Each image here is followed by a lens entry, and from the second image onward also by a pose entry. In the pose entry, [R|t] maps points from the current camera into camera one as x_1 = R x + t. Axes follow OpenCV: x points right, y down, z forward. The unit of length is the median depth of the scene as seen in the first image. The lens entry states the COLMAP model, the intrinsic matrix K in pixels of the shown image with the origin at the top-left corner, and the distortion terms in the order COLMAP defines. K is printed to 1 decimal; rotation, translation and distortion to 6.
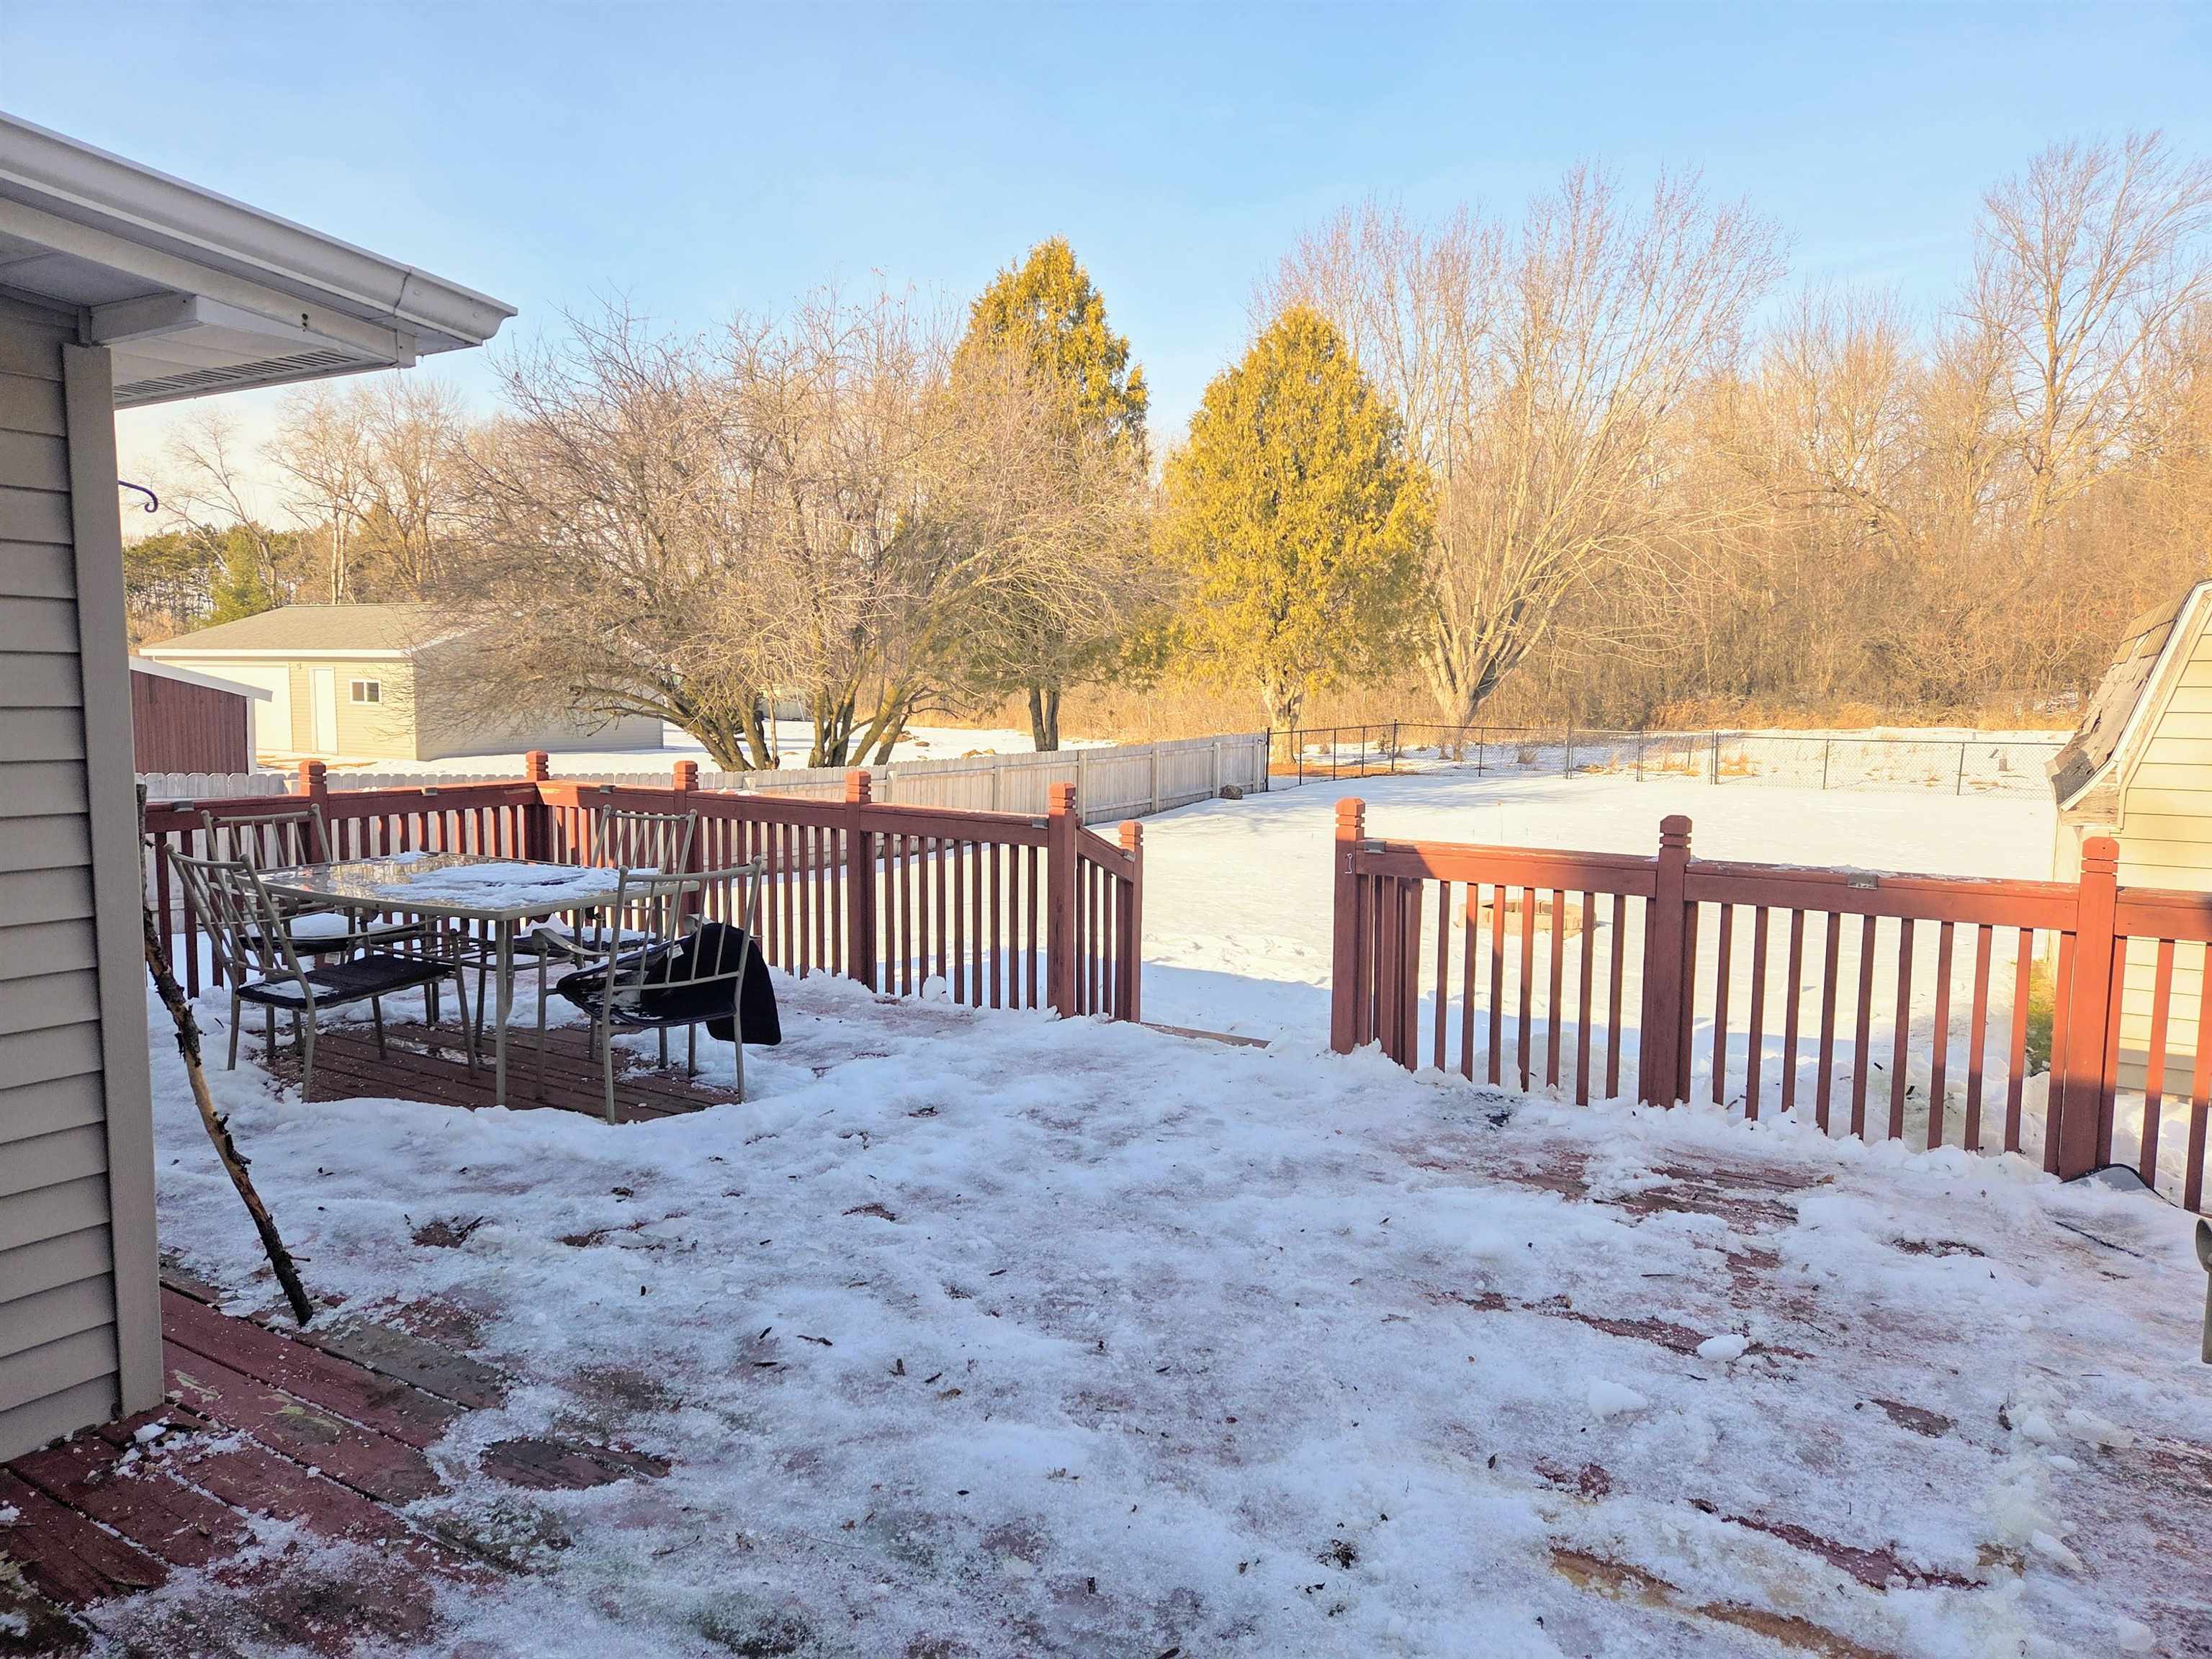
lens RADIAL K [[1481.7, 0, 1103.2], [0, 1481.7, 825.1], [0, 0, 1]] dist [0.089050, -0.069153]
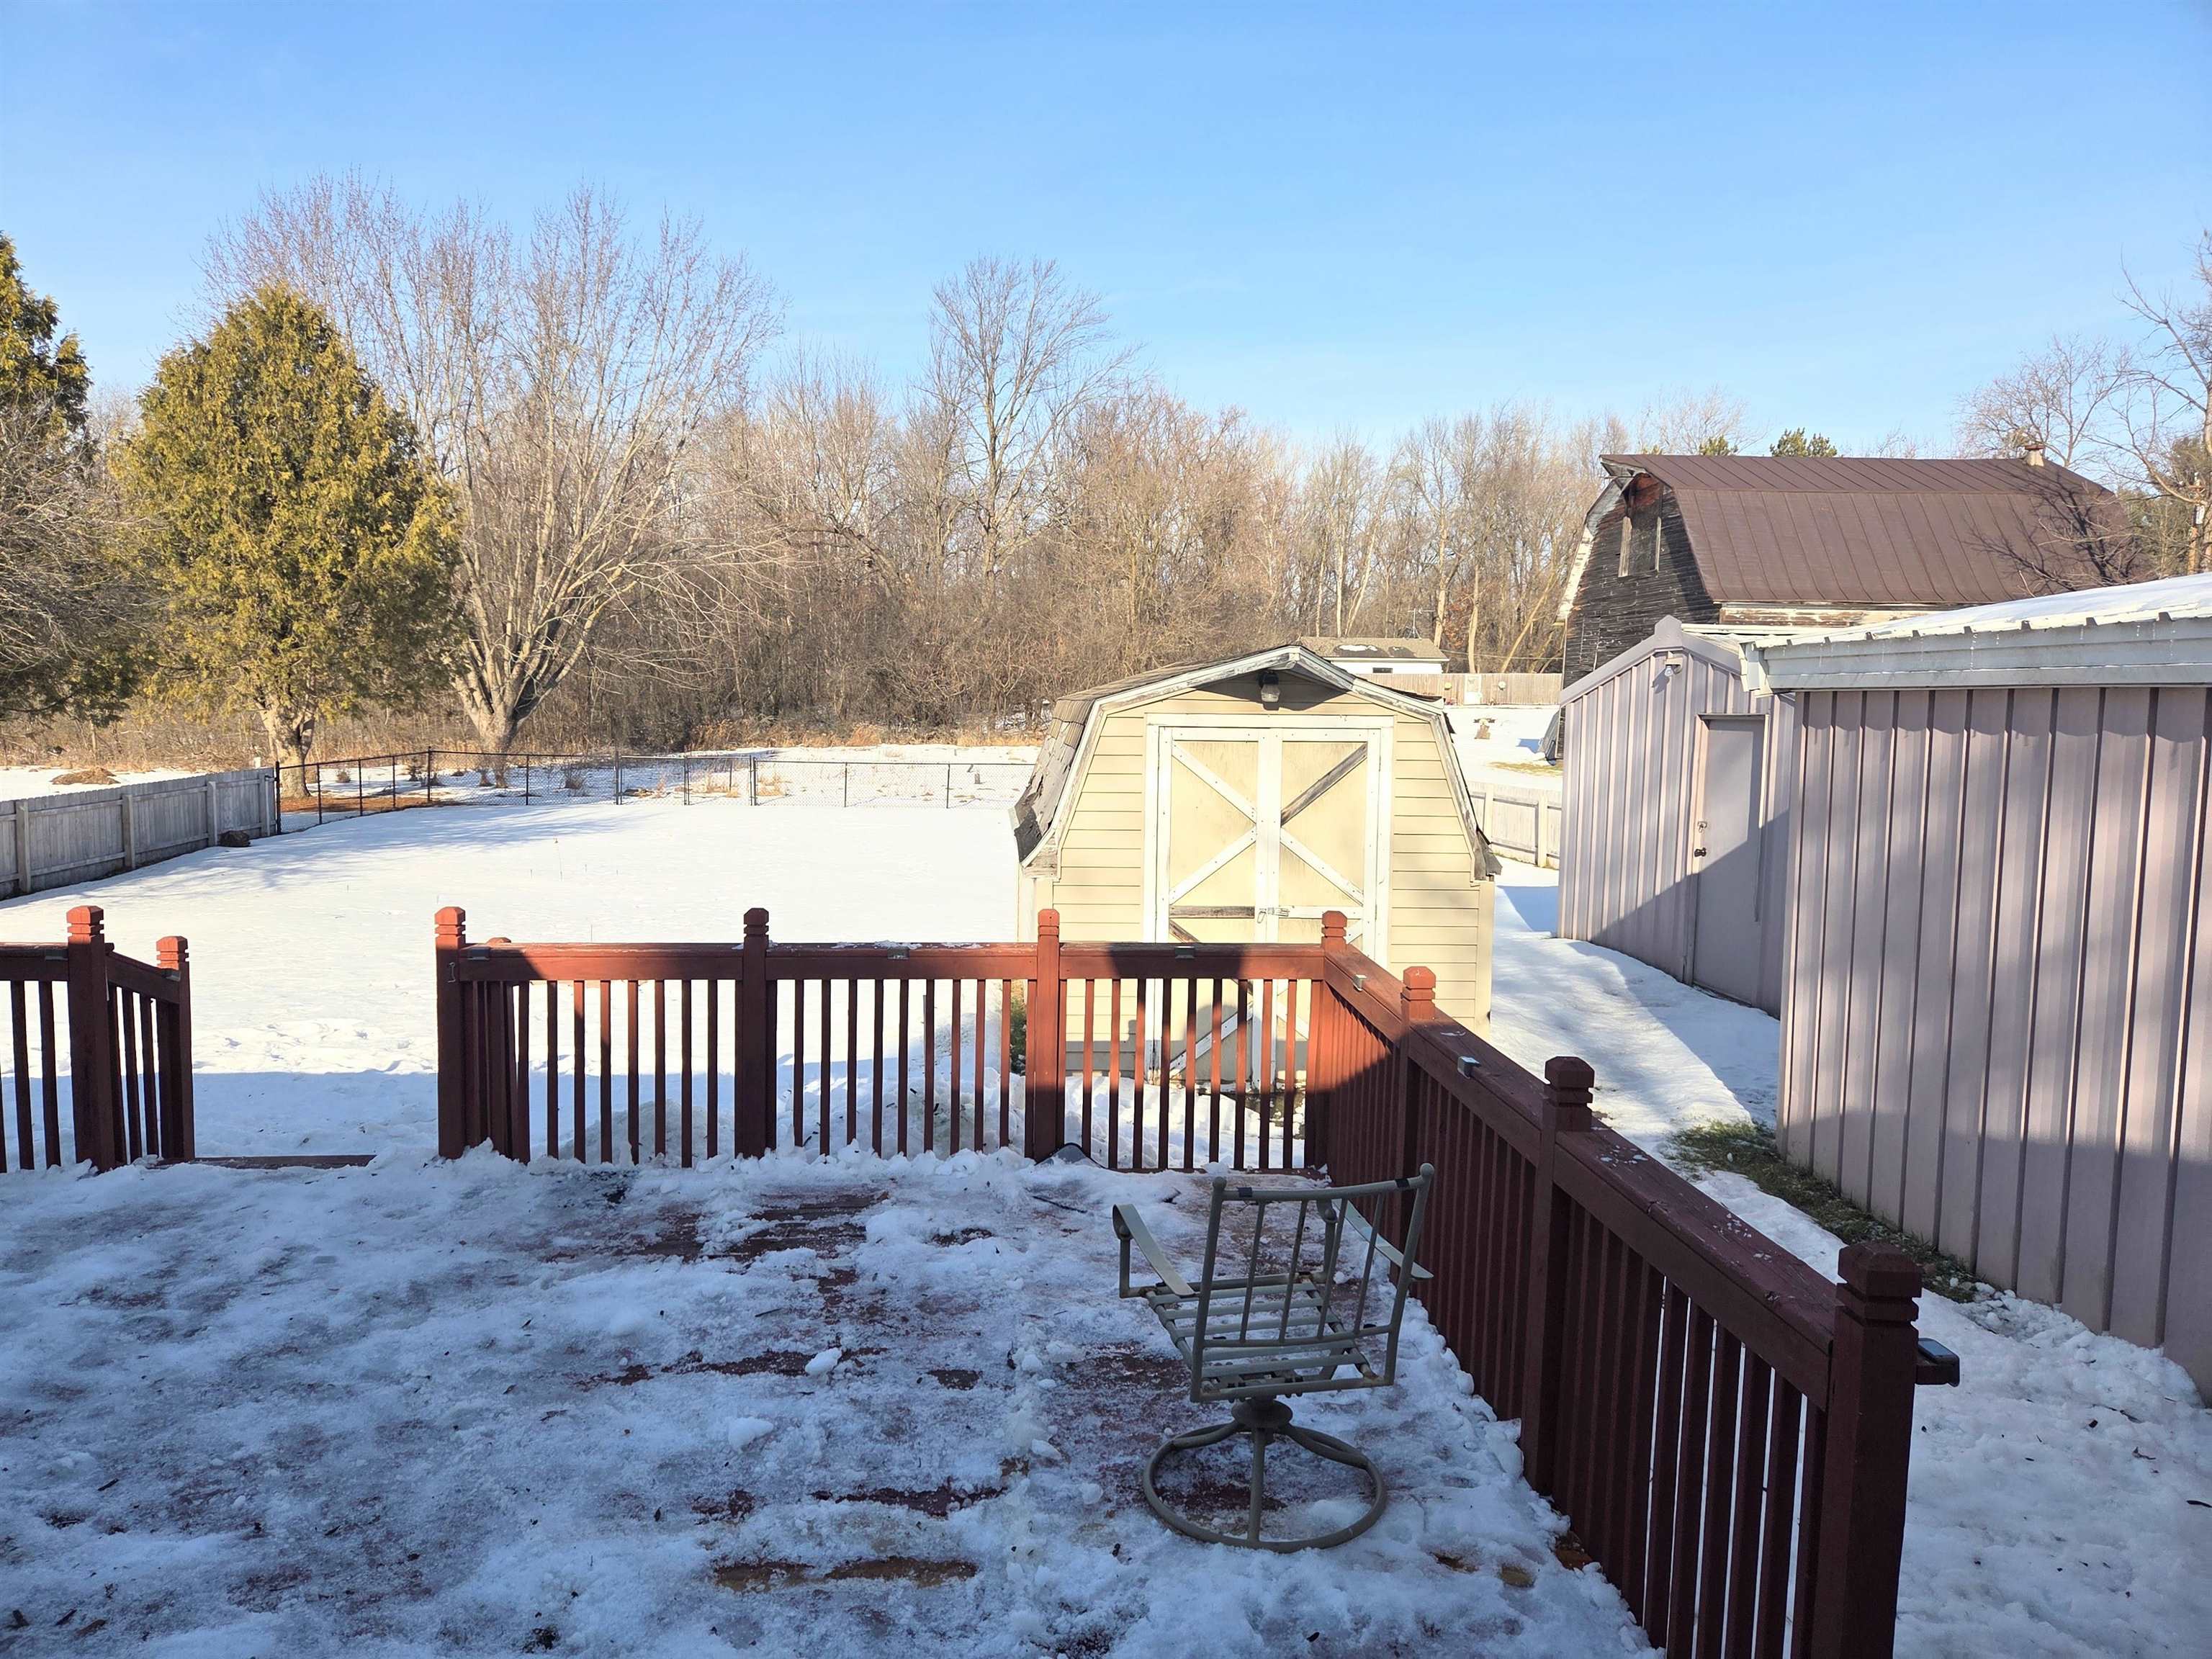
lens RADIAL K [[1481.7, 0, 1103.2], [0, 1481.7, 825.1], [0, 0, 1]] dist [0.089050, -0.069153]
pose [[0.812956, -0.045165, 0.580571, -0.058987], [0.048690, 0.998769, 0.009519, -0.056186], [-0.580286, 0.020529, 0.814154, -0.092096]]
